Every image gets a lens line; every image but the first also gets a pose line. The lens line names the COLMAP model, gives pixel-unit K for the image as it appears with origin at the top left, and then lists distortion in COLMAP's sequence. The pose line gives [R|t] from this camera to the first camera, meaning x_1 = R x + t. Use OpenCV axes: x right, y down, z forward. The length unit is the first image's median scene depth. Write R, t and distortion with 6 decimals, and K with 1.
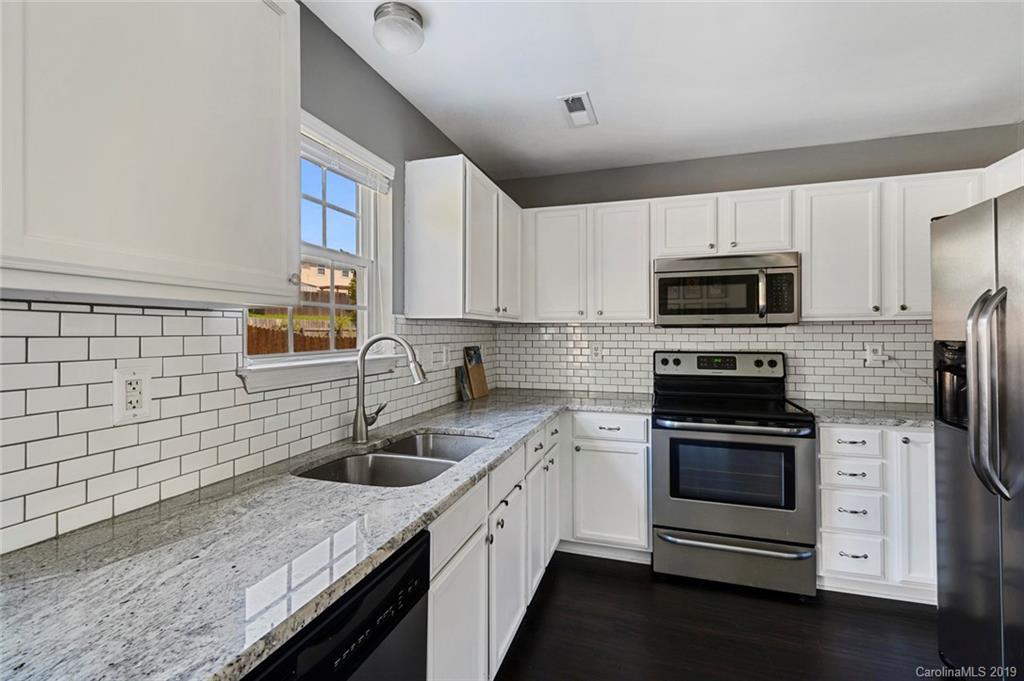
lens RADIAL K [[463.6, 0, 512.5], [0, 463.6, 329.4], [0, 0, 1]] dist [0.008145, -0.003401]
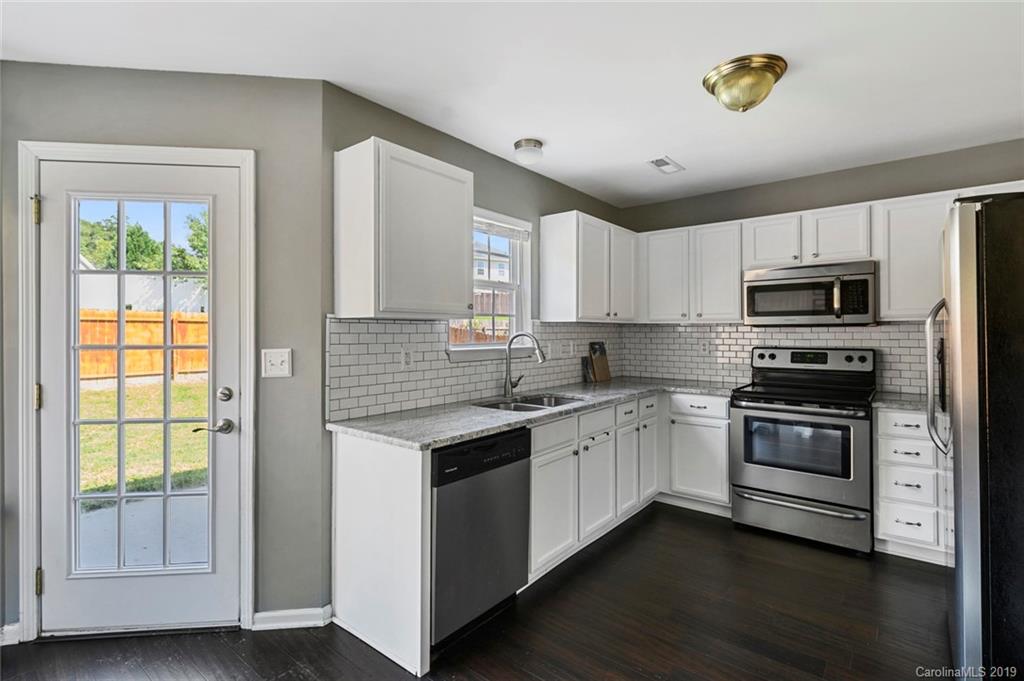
lens RADIAL K [[494.2, 0, 508.8], [0, 494.2, 326.9], [0, 0, 1]] dist [0.003301, -0.000587]
pose [[0.929655, -0.004269, -0.368406, 0.258188], [0.003463, 0.999990, -0.002849, -0.003622], [0.368414, 0.001373, 0.929661, -0.510643]]
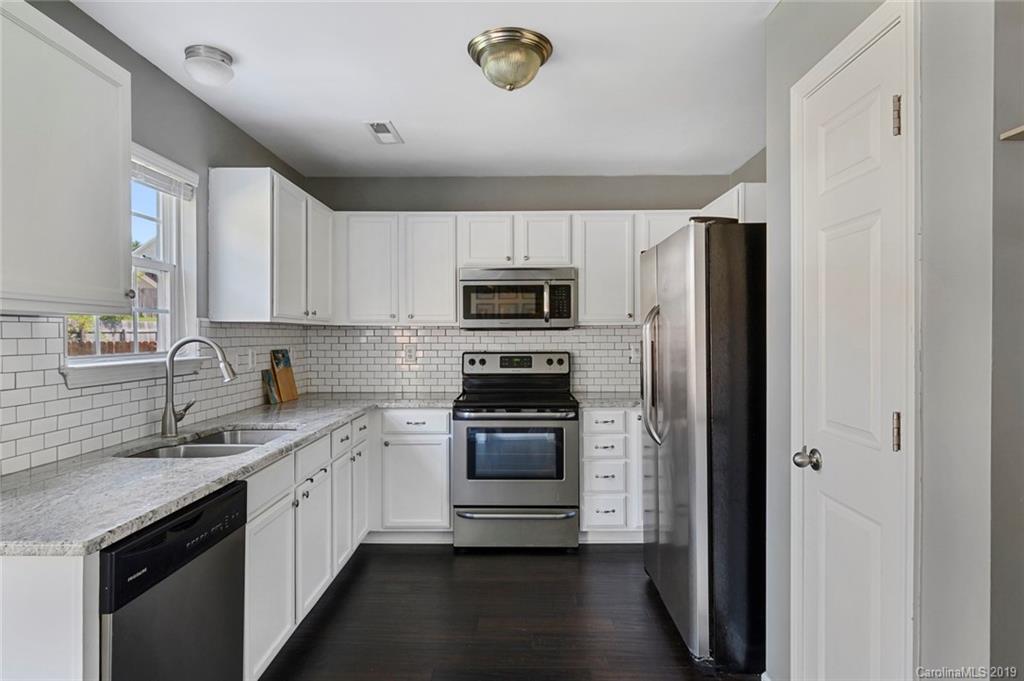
lens RADIAL K [[576.8, 0, 516.1], [0, 576.8, 334.9], [0, 0, 1]] dist [0.005419, 0.000289]
pose [[0.954881, -0.001301, 0.296985, 0.035520], [-0.000656, 0.999979, 0.006491, -0.002933], [-0.296987, -0.006393, 0.954860, -0.413610]]
